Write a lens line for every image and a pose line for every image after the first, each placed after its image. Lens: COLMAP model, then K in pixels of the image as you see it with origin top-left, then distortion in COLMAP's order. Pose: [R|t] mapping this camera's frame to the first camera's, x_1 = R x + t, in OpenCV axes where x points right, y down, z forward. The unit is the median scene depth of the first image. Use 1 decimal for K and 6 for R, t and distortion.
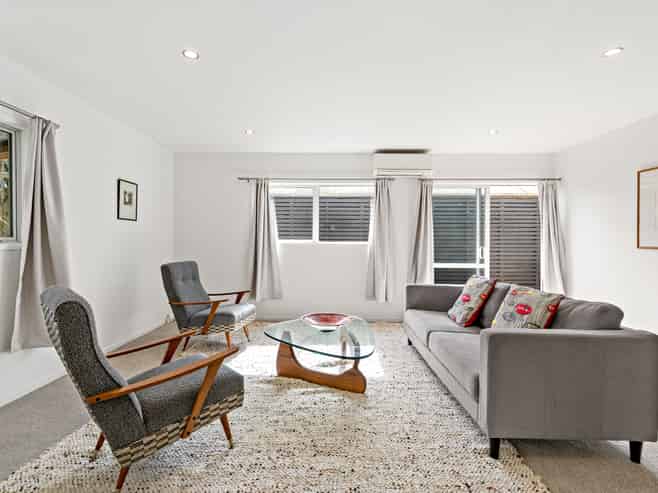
lens RADIAL K [[332.8, 0, 320.1], [0, 332.8, 245.1], [0, 0, 1]] dist [-0.003466, -0.000657]
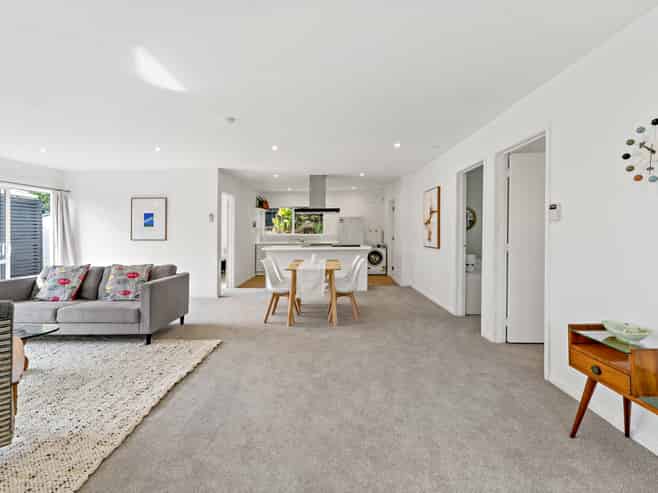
lens RADIAL K [[307.2, 0, 336.1], [0, 307.2, 231.4], [0, 0, 1]] dist [-0.002316, 0.000149]
pose [[-0.036506, -0.004766, 0.999322, -0.559870], [0.019408, 0.999797, 0.005477, -0.020512], [-0.999145, 0.019595, -0.036406, -0.043662]]
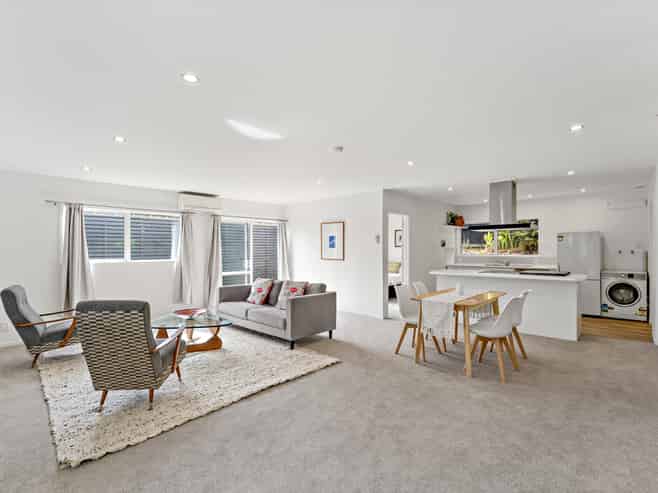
lens RADIAL K [[332.8, 0, 334.0], [0, 332.8, 243.8], [0, 0, 1]] dist [-0.003466, -0.000657]
pose [[0.654127, 0.003285, 0.756378, -0.450873], [0.016624, 0.999687, -0.018718, -0.036768], [-0.756202, 0.024818, 0.653867, -0.343423]]
